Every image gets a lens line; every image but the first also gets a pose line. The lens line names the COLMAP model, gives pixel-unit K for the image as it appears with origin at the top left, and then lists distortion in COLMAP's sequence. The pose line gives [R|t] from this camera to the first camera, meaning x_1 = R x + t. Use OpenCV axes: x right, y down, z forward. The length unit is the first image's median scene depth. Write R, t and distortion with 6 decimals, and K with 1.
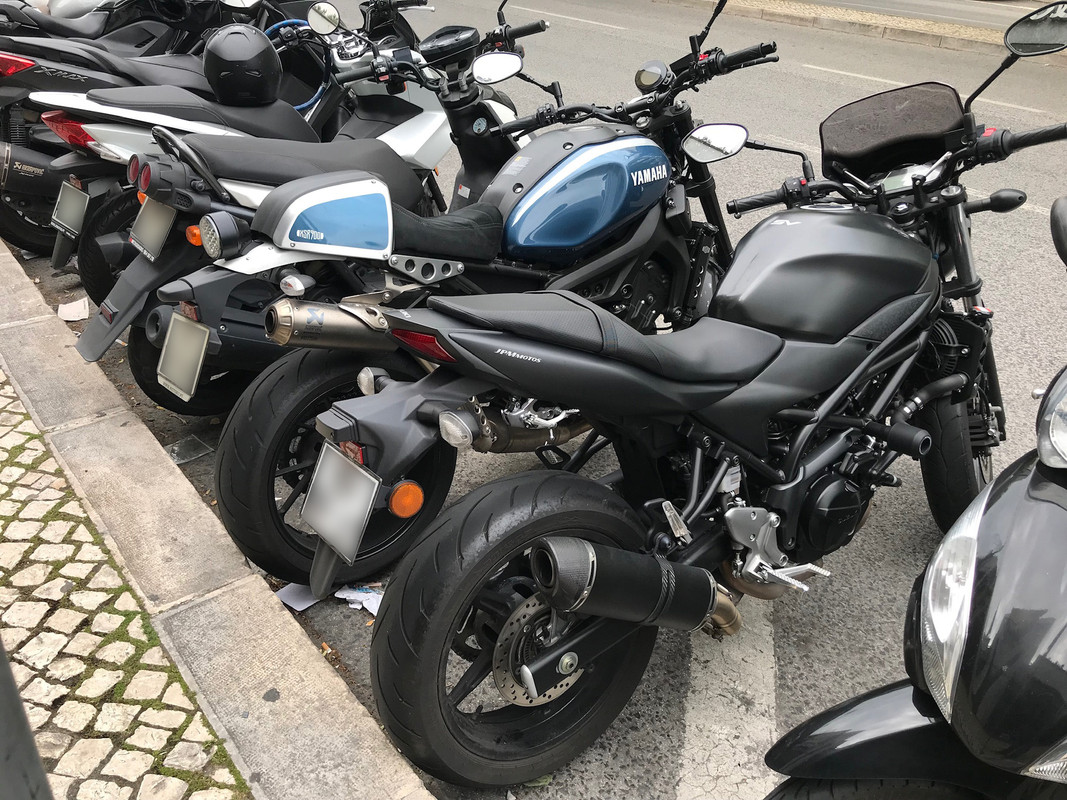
lens RADIAL K [[874.2, 0, 531.6], [0, 874.2, 401.5], [0, 0, 1]] dist [0.023763, -0.021896]
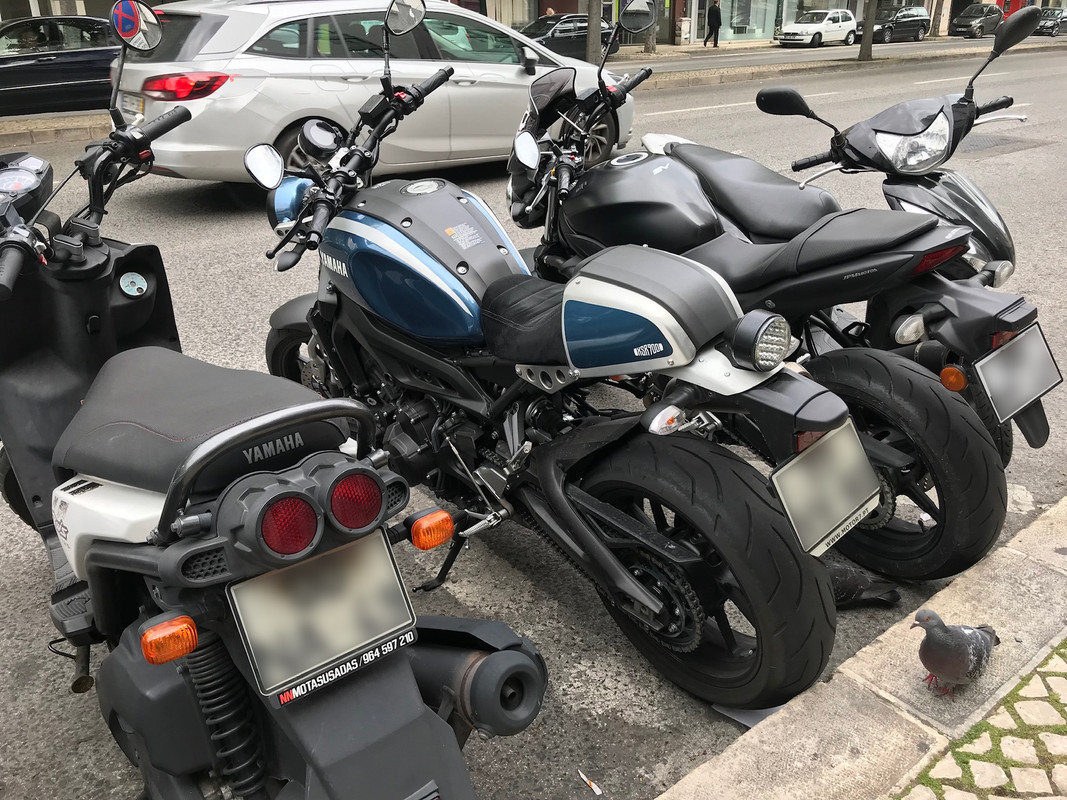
lens RADIAL K [[874.2, 0, 533.5], [0, 874.2, 403.1], [0, 0, 1]] dist [0.023763, -0.021896]
pose [[0.012833, -0.451302, 0.892279, -0.776755], [0.516267, 0.767203, 0.380615, -0.395303], [-0.856332, 0.455769, 0.242838, 0.735296]]
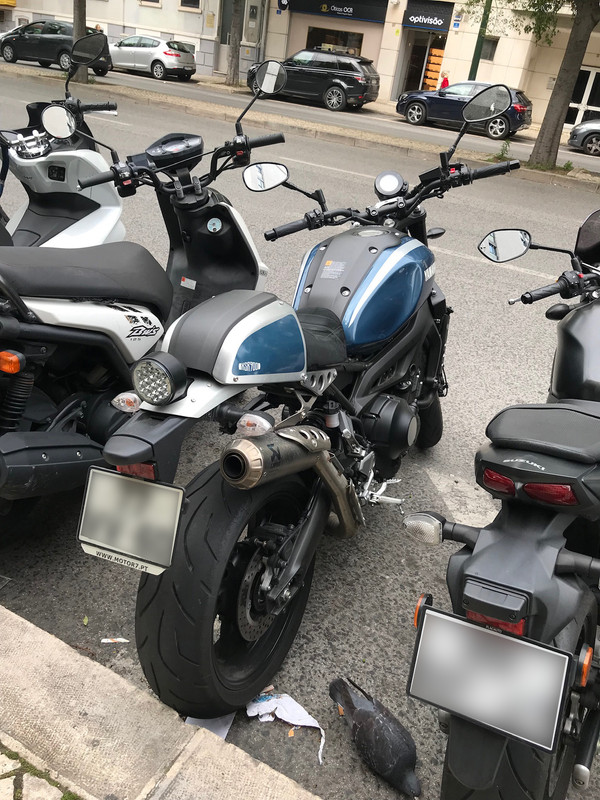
lens RADIAL K [[655.4, 0, 301.7], [0, 655.4, 401.1], [0, 0, 1]] dist [0.023763, -0.021896]
pose [[0.915401, -0.126845, 0.382035, -0.348033], [0.127822, 0.991532, 0.022937, -0.118980], [-0.381709, 0.027836, 0.923863, 0.241648]]
